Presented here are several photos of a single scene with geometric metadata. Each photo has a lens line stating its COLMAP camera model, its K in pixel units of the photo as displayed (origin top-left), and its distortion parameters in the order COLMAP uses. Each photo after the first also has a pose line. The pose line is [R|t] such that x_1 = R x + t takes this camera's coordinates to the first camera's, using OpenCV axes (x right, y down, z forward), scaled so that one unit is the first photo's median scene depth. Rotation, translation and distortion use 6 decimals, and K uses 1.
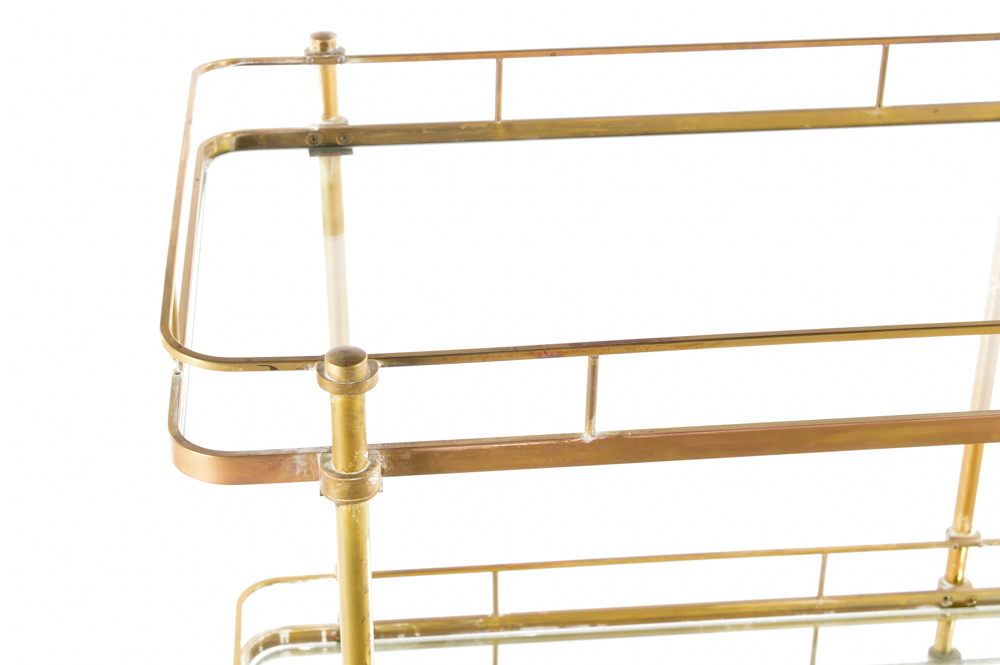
lens RADIAL K [[1718.1, 0, 516.9], [0, 1718.1, 379.4], [0, 0, 1]] dist [0.028518, 0.000000]
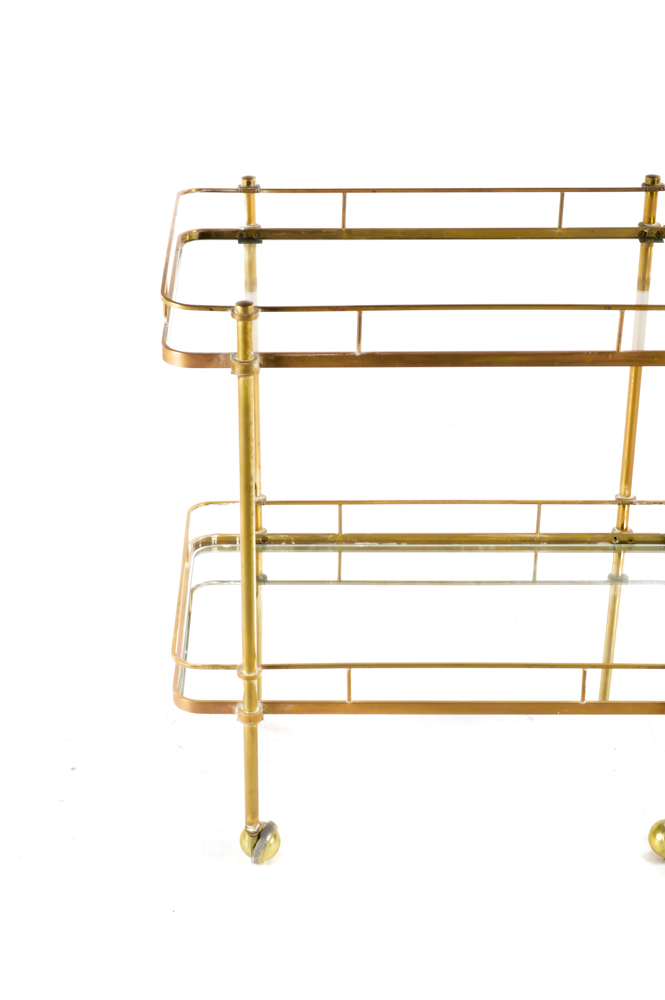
lens RADIAL K [[1718.1, 0, 359.4], [0, 1718.1, 557.1], [0, 0, 1]] dist [0.028518, 0.000000]
pose [[0.997262, 0.038714, -0.063002, 0.130830], [-0.040700, 0.998704, -0.030552, 0.244817], [0.061738, 0.033032, 0.997546, -0.774554]]
